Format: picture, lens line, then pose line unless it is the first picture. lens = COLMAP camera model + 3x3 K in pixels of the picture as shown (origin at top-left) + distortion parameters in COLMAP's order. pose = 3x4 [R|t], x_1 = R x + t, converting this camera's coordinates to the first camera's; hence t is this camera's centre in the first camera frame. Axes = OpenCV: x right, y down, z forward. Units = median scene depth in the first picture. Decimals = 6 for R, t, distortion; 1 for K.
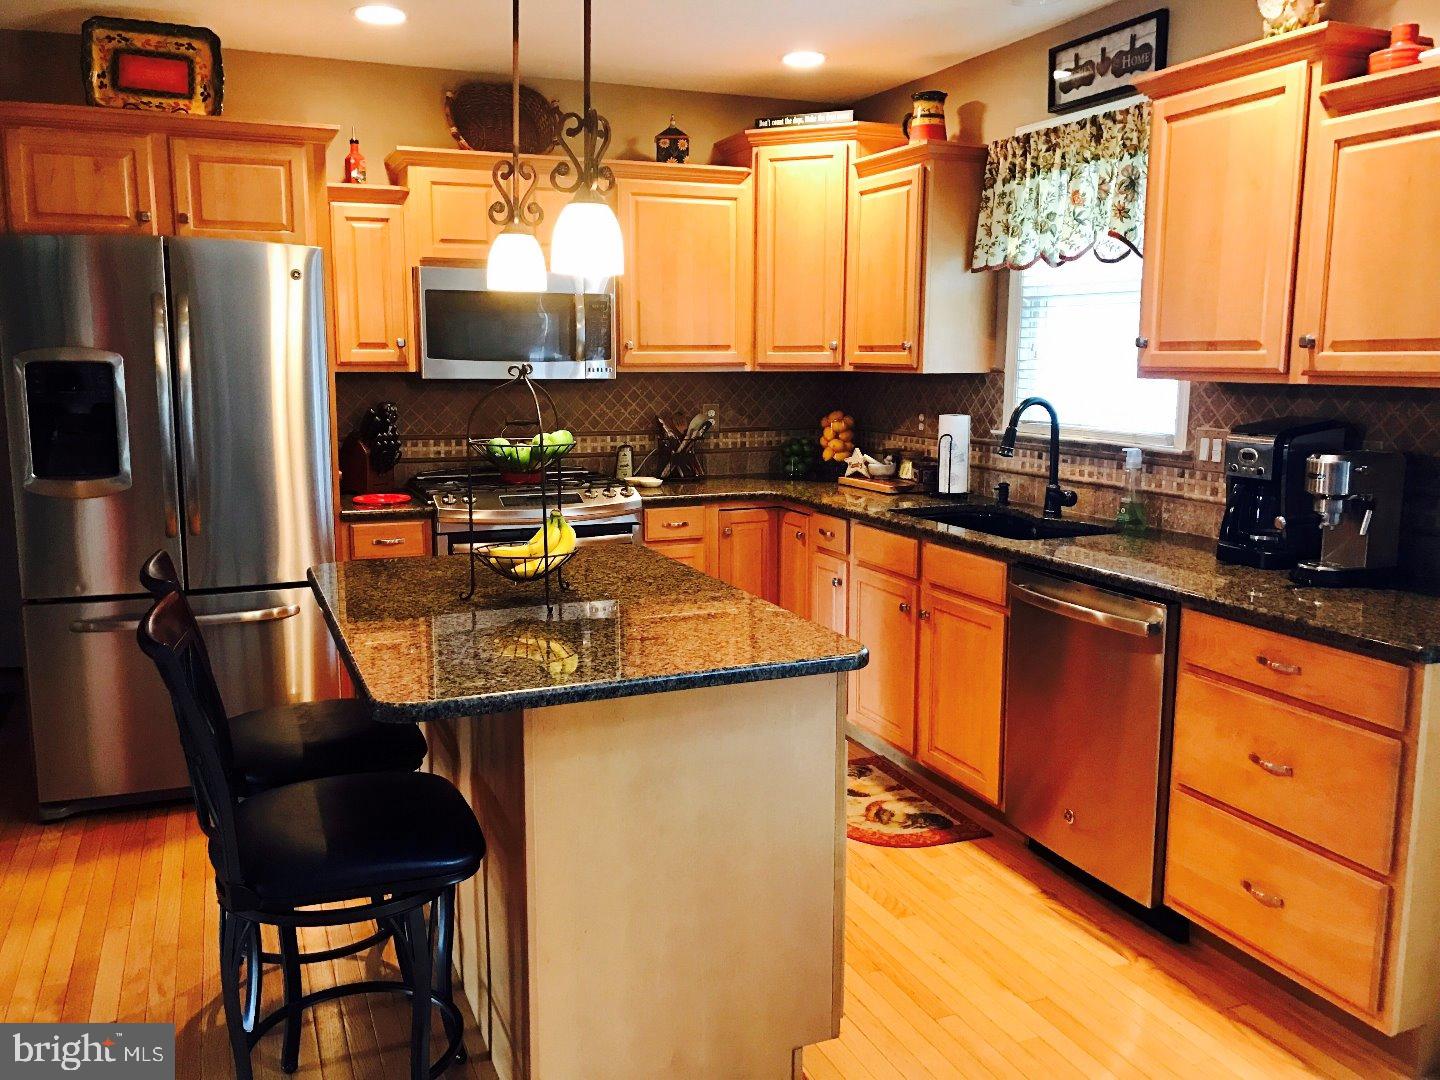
lens RADIAL K [[1171.2, 0, 715.9], [0, 1171.2, 533.9], [0, 0, 1]] dist [-0.002257, -0.024035]
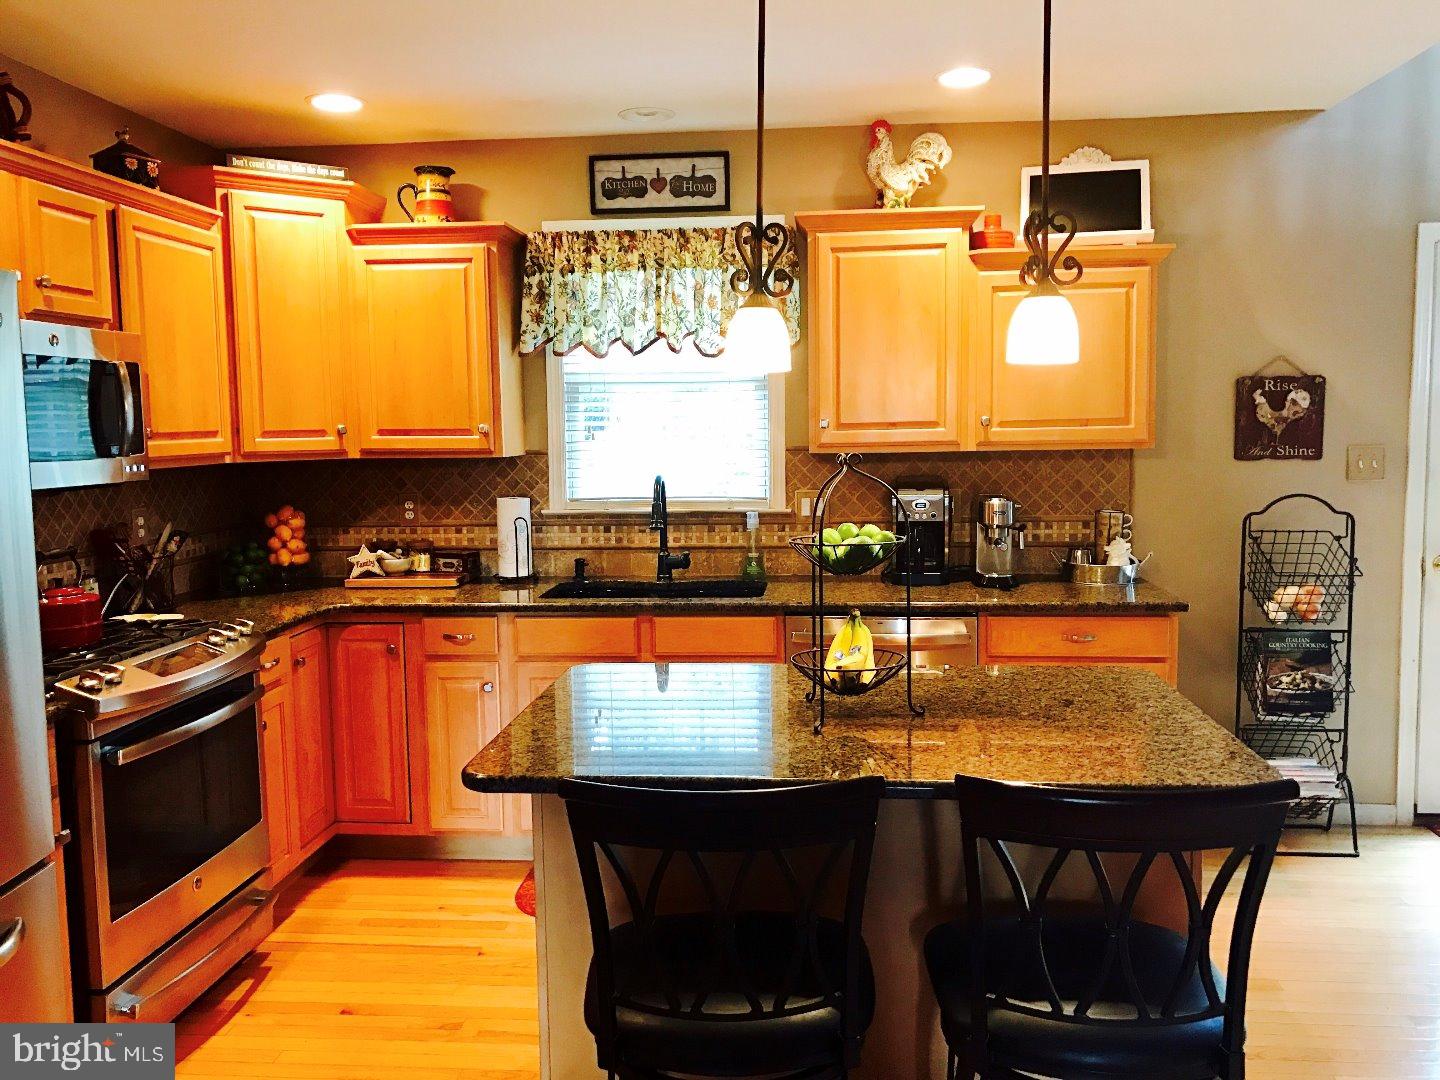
lens RADIAL K [[1171.2, 0, 718.6], [0, 1171.2, 543.1], [0, 0, 1]] dist [-0.002257, -0.024035]
pose [[0.477276, -0.096805, 0.873405, -0.612429], [0.147625, 0.988621, 0.028905, -0.070246], [-0.866265, 0.115141, 0.486136, 0.391719]]
